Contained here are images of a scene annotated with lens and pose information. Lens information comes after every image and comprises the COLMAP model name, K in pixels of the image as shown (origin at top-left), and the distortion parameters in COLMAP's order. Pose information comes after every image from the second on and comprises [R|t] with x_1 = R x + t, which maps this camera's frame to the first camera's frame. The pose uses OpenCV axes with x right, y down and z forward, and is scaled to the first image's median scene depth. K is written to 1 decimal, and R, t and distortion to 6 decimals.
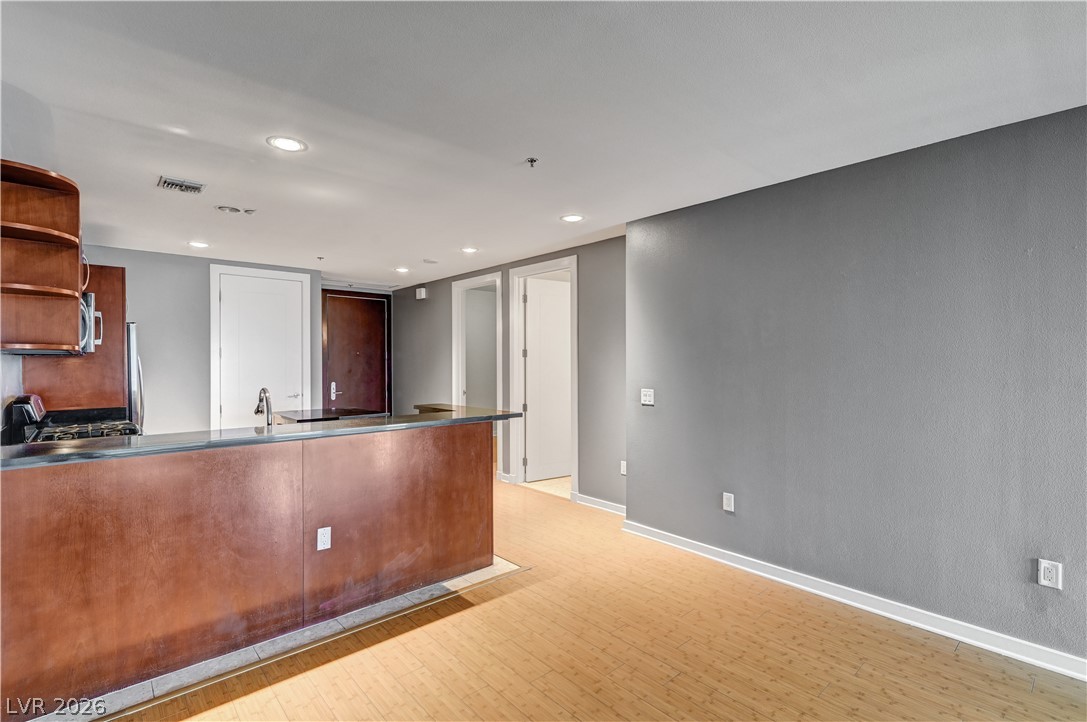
lens RADIAL K [[504.5, 0, 549.9], [0, 504.5, 361.2], [0, 0, 1]] dist [-0.000958, -0.000233]
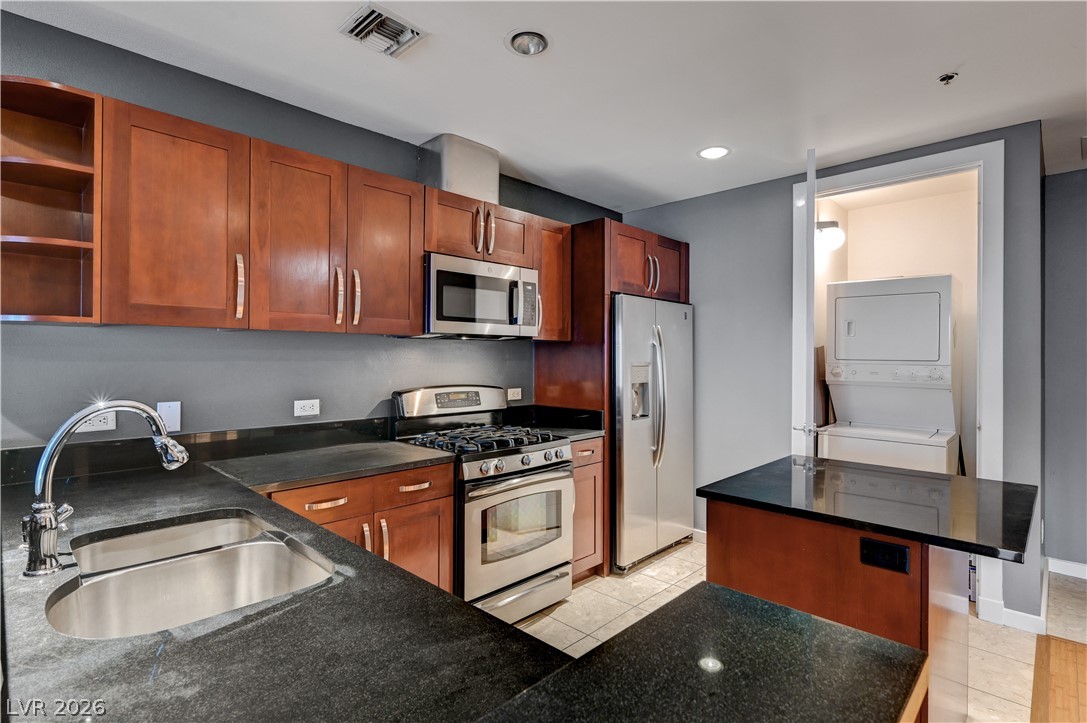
lens RADIAL K [[530.8, 0, 544.7], [0, 530.8, 356.9], [0, 0, 1]] dist [-0.001068, -0.000020]
pose [[0.061344, 0.005963, -0.998099, -0.074773], [-0.005860, 0.999967, 0.005614, 0.007845], [0.998099, 0.005504, 0.061377, 0.711131]]
